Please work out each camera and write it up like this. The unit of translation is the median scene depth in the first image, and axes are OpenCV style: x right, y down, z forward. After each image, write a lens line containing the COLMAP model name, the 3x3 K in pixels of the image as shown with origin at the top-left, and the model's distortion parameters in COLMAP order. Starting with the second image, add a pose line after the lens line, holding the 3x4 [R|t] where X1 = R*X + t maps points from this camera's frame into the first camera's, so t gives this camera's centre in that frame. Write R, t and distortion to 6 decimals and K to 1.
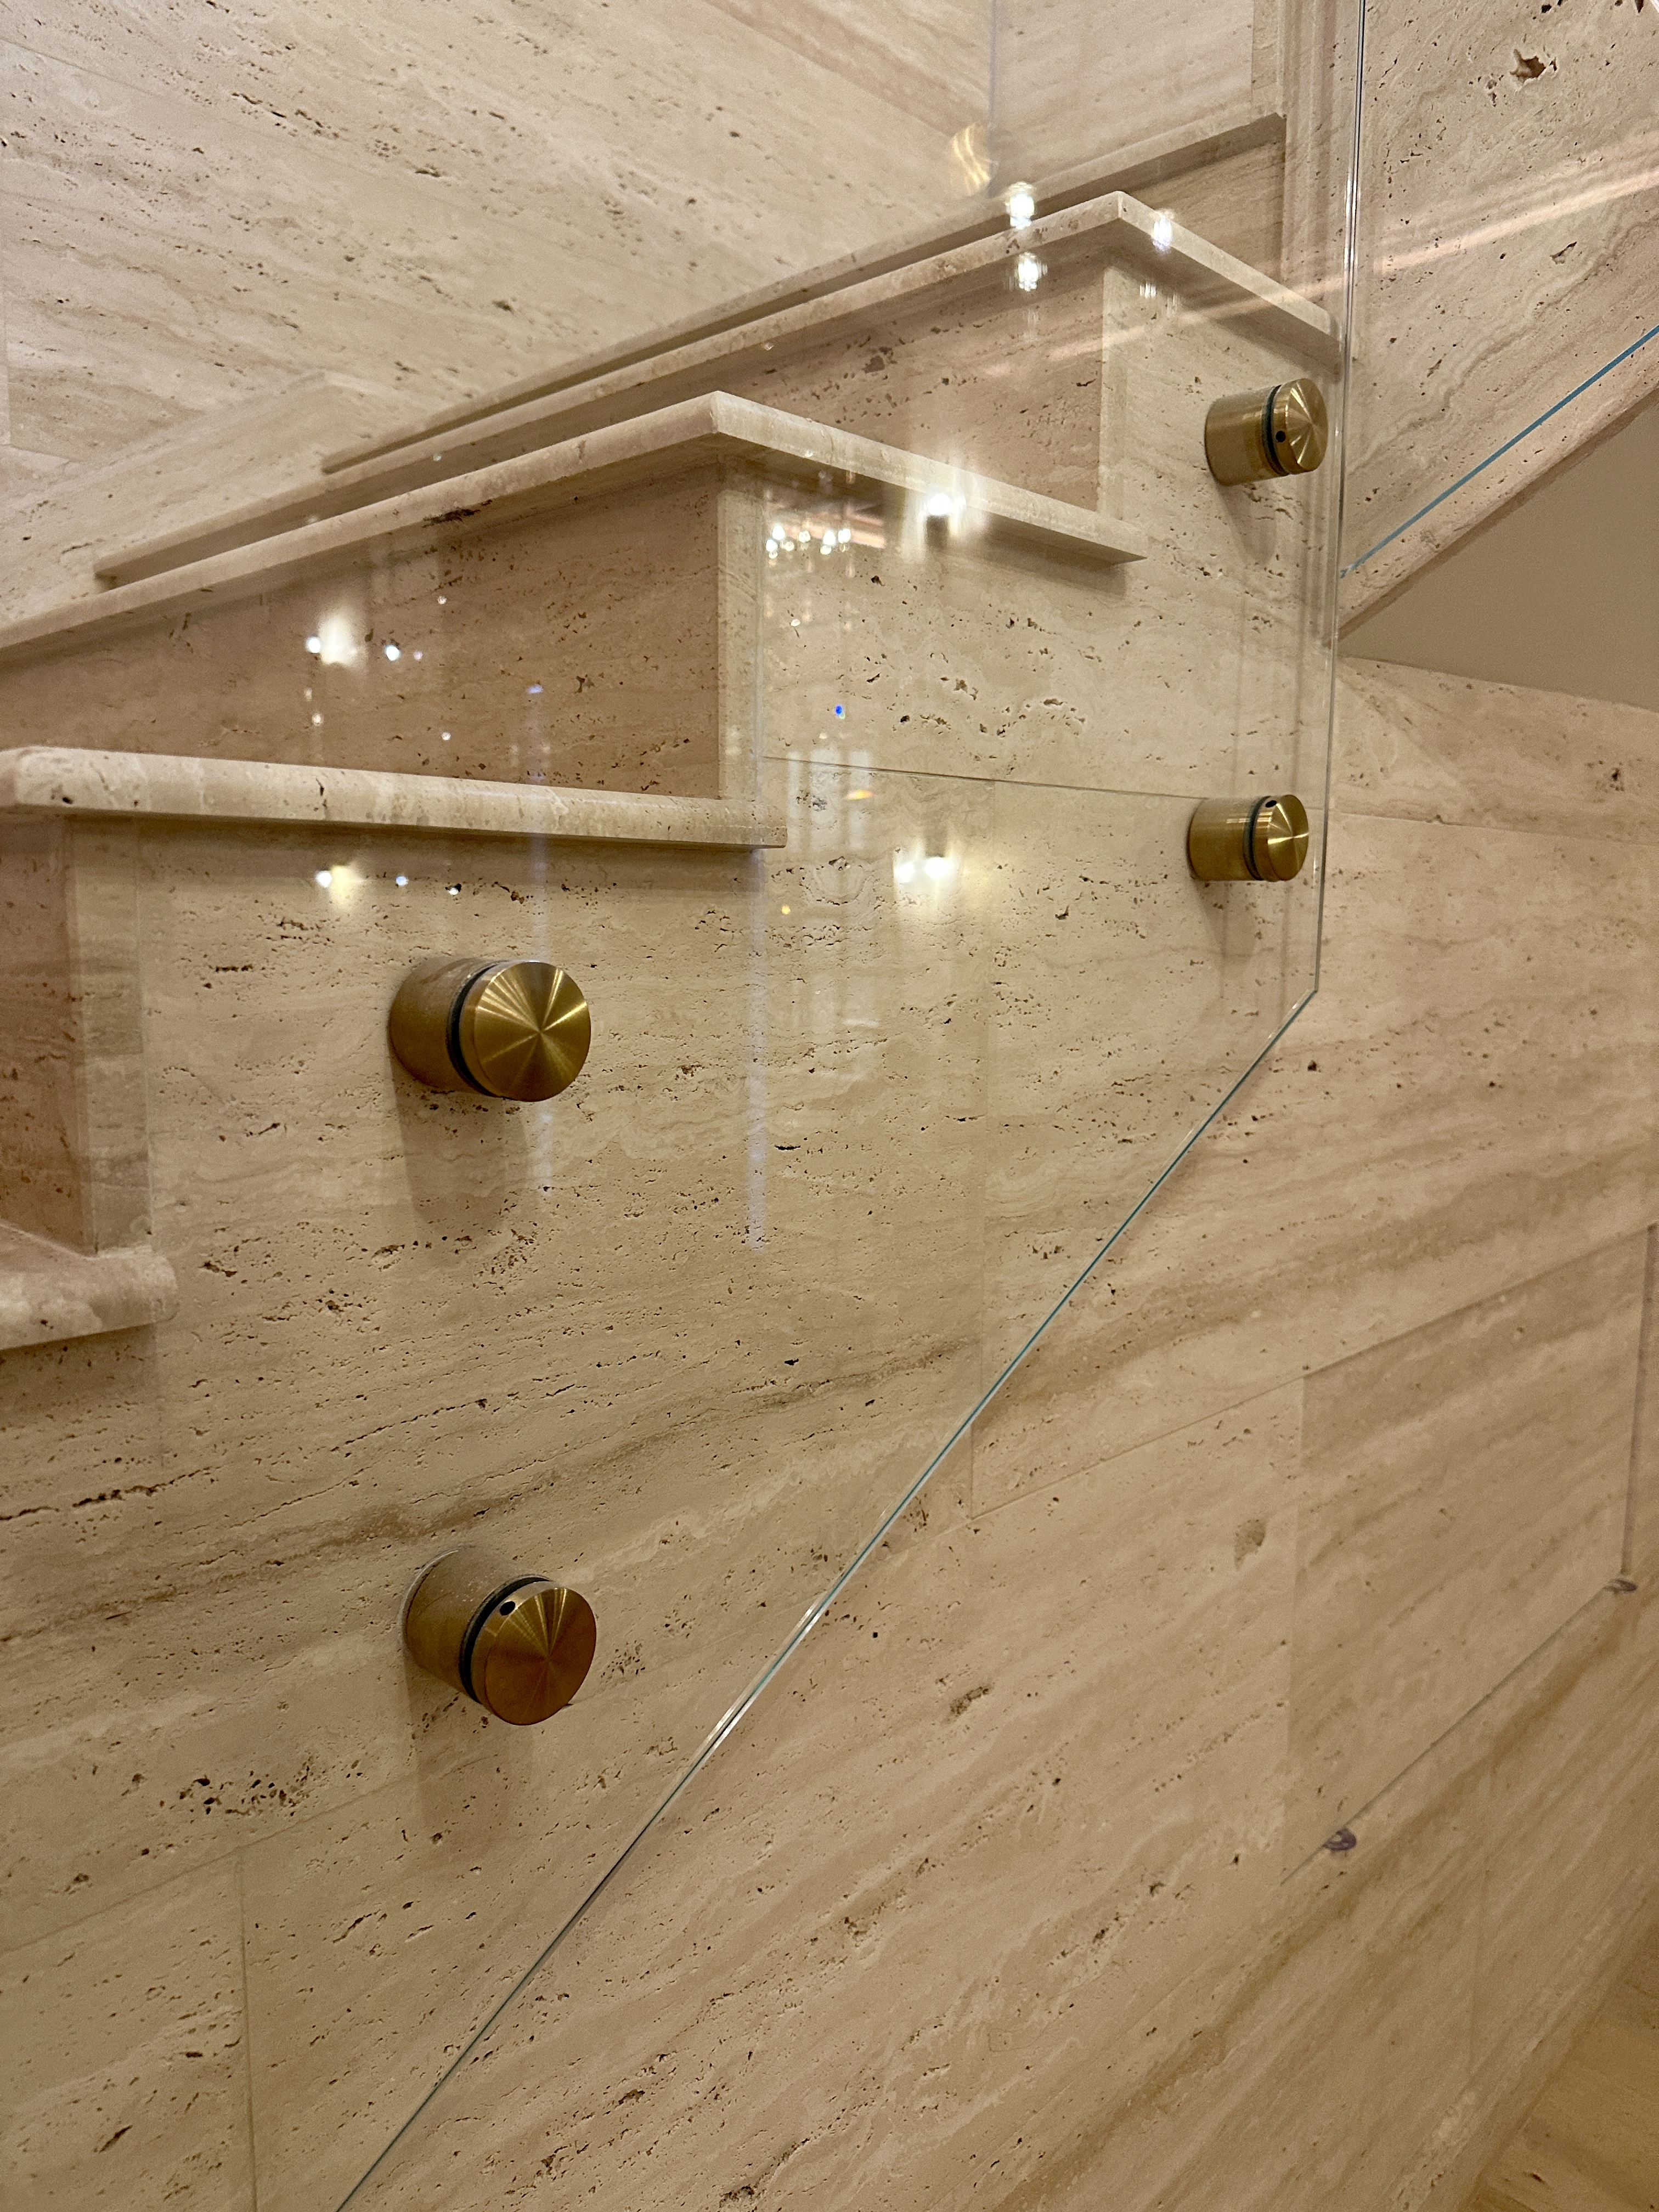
lens RADIAL K [[1549.9, 0, 829.5], [0, 1549.9, 1106.0], [0, 0, 1]] dist [0.116617, -0.162138]
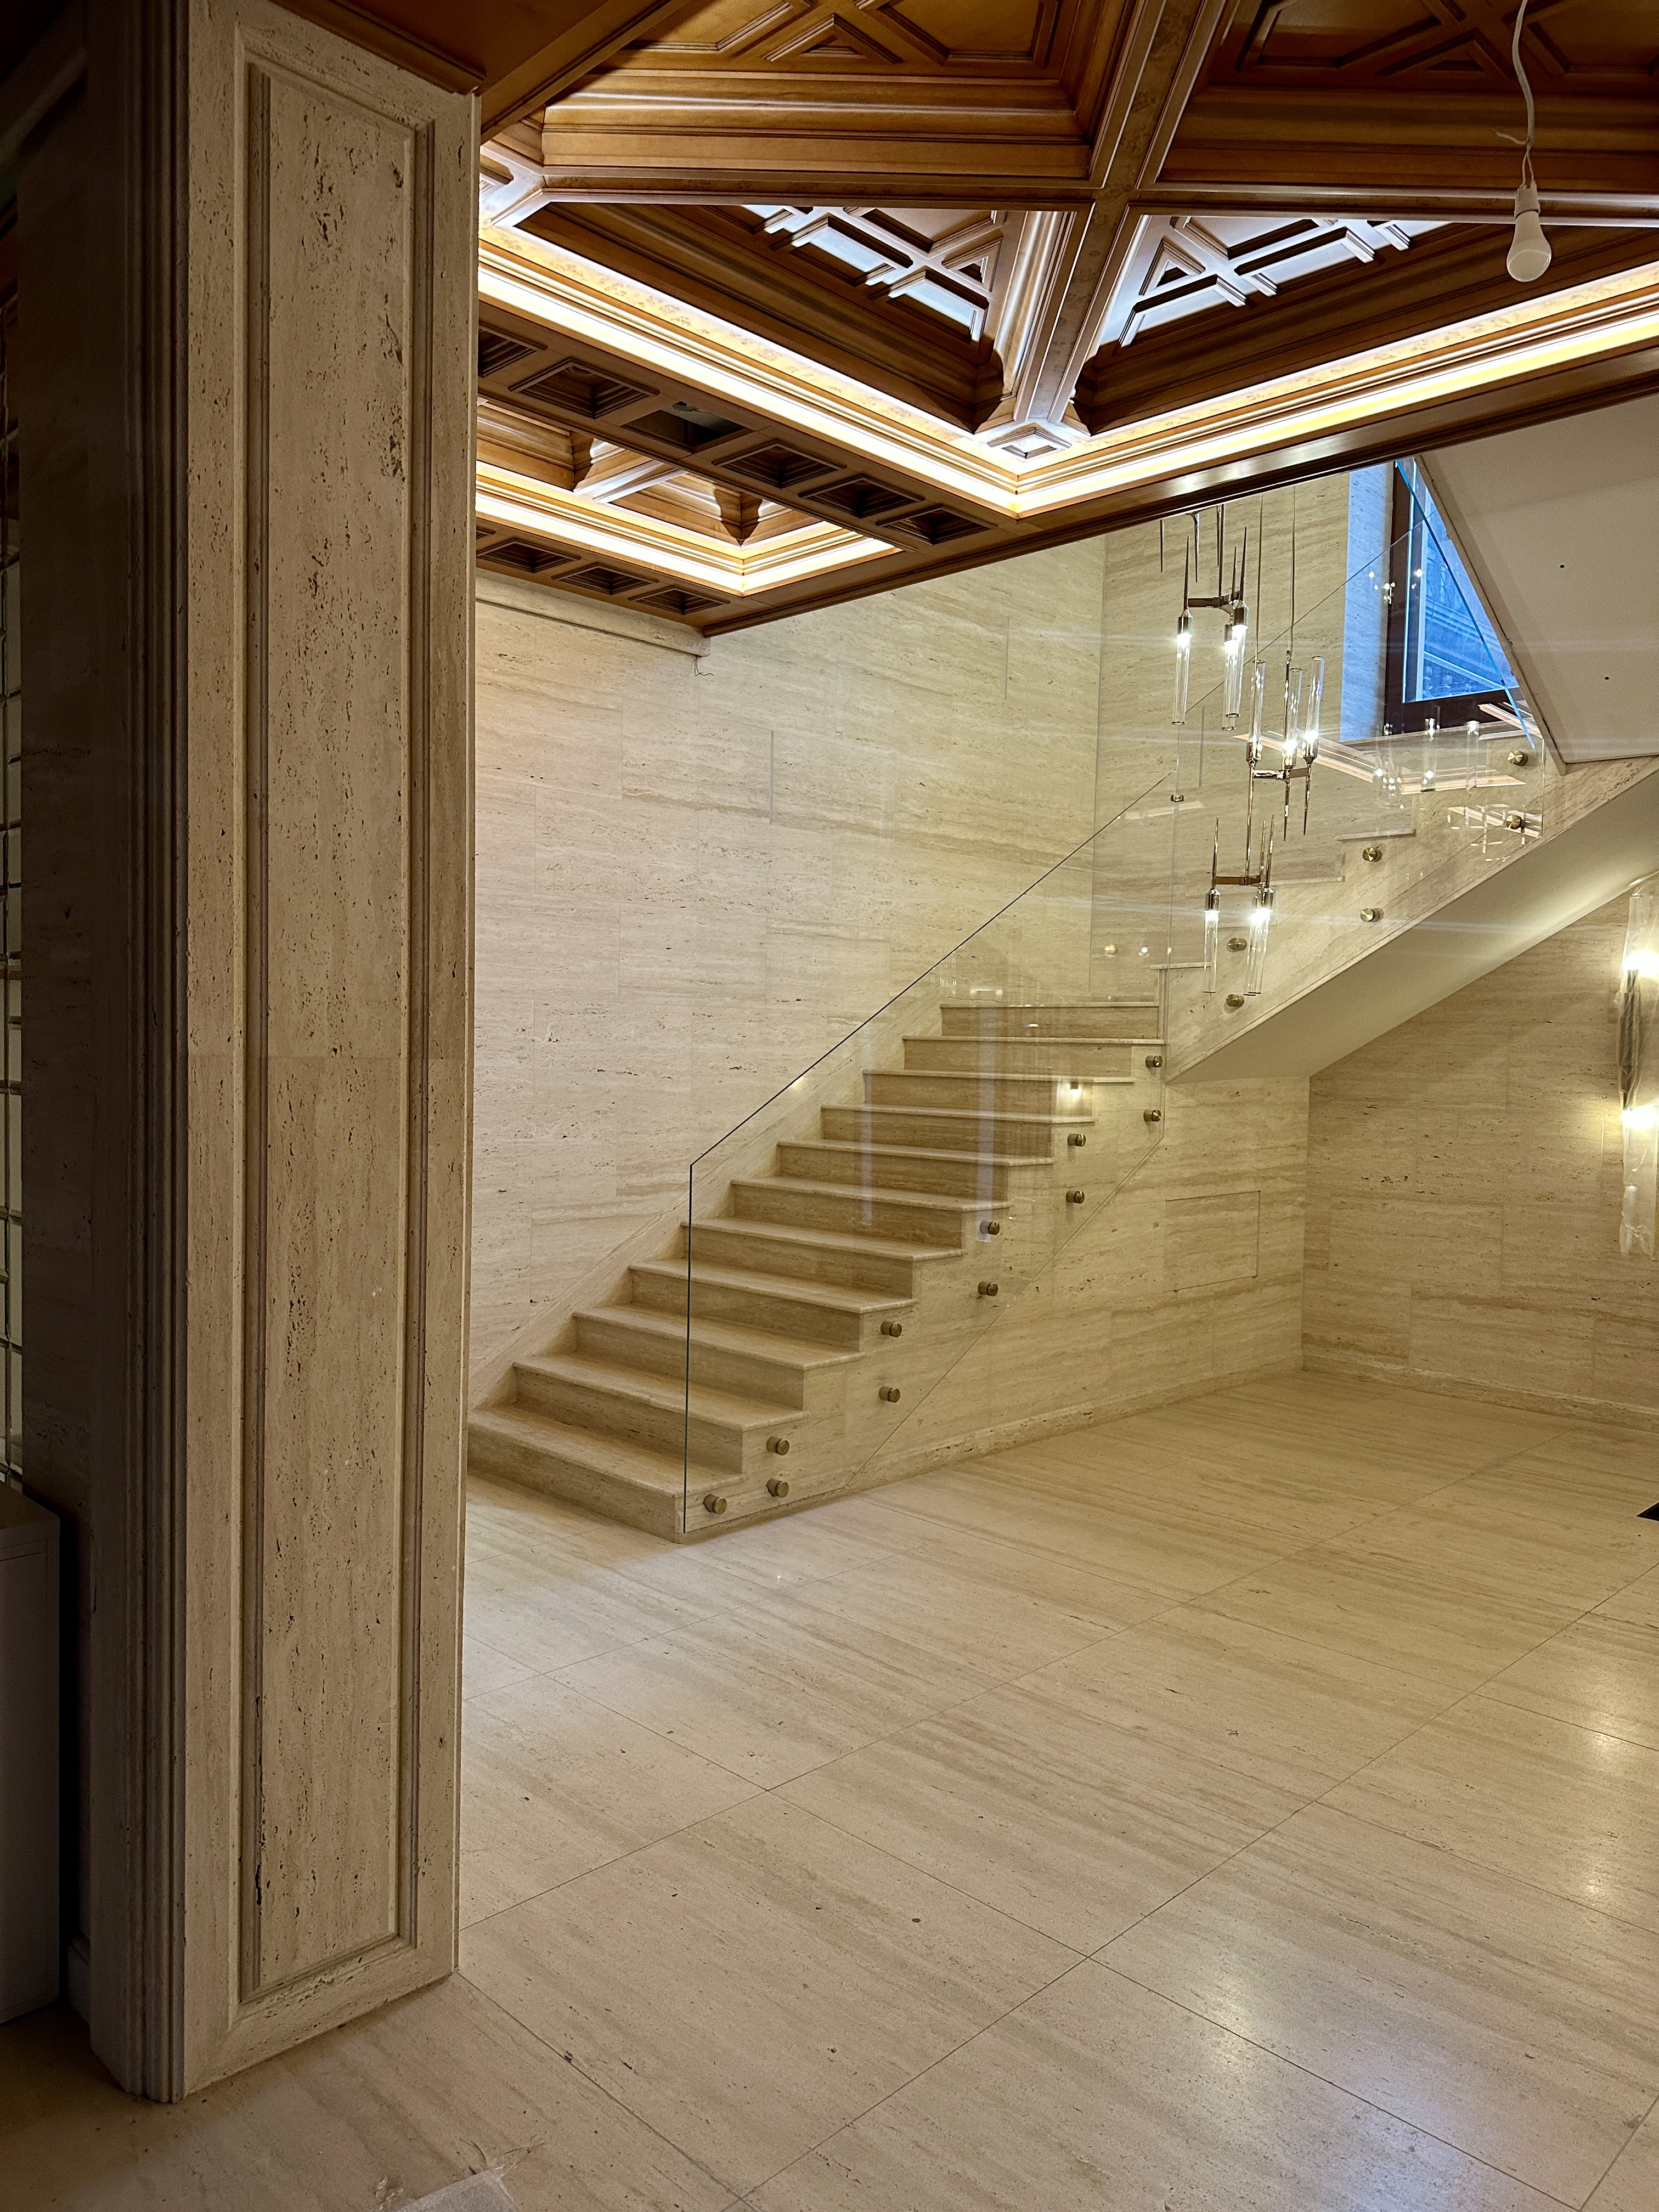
lens RADIAL K [[1549.9, 0, 829.5], [0, 1549.9, 1106.0], [0, 0, 1]] dist [0.116617, -0.162138]
pose [[0.999852, 0.009928, -0.014068, -0.961276], [-0.011081, 0.996373, -0.084369, 0.348660], [0.013179, 0.084512, 0.996335, -5.308894]]
